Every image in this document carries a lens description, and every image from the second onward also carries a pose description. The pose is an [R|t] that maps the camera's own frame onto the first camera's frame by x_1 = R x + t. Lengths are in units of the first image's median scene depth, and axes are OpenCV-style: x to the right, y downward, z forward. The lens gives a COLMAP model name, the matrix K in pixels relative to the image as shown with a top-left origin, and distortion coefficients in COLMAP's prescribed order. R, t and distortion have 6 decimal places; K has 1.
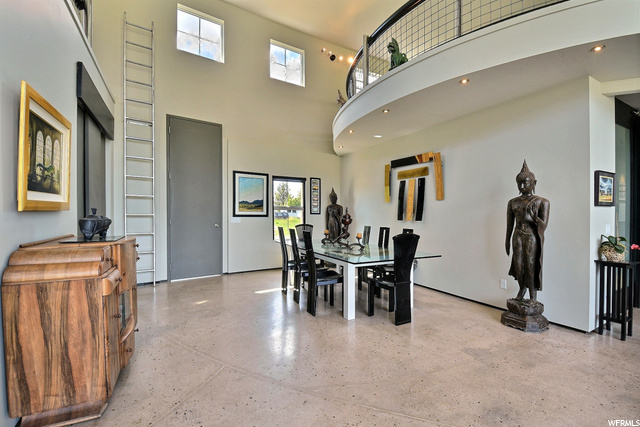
lens RADIAL K [[276.1, 0, 348.2], [0, 276.1, 220.7], [0, 0, 1]] dist [-0.012462, -0.000386]
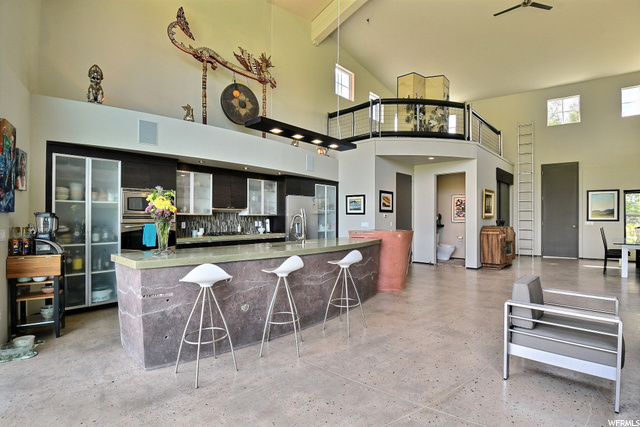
lens RADIAL K [[303.0, 0, 304.7], [0, 303.0, 214.4], [0, 0, 1]] dist [0.003425, -0.003310]
pose [[0.194320, -0.023073, -0.980667, 0.930118], [-0.026167, 0.999246, -0.028695, 0.037706], [0.980589, 0.031237, 0.193569, -0.855399]]
